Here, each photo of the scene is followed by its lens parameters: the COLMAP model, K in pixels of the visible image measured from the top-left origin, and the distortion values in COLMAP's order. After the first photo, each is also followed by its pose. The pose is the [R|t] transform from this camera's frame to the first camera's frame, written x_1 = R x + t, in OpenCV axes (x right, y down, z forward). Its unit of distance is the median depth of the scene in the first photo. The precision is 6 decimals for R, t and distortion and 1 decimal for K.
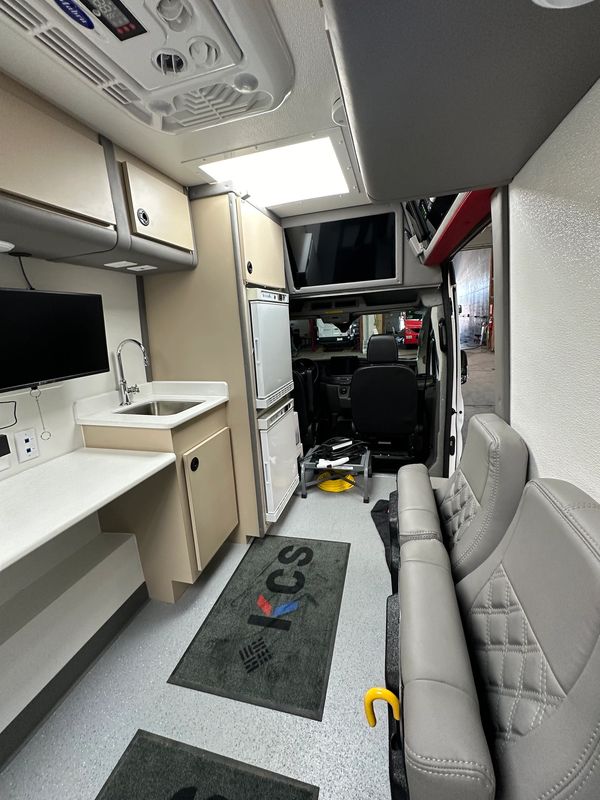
lens RADIAL K [[318.0, 0, 302.6], [0, 318.0, 396.6], [0, 0, 1]] dist [-0.013017, 0.000464]
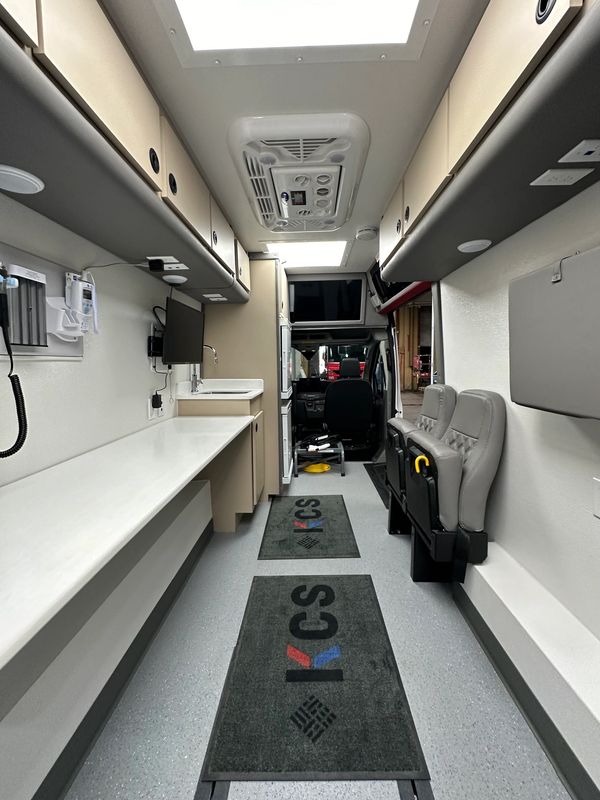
lens RADIAL K [[318.0, 0, 301.6], [0, 318.0, 400.7], [0, 0, 1]] dist [-0.013017, 0.000464]
pose [[0.970290, 0.014555, 0.241508, -0.385457], [0.013570, 0.993344, -0.114383, 0.202116], [-0.241566, 0.114262, 0.963634, -0.398183]]
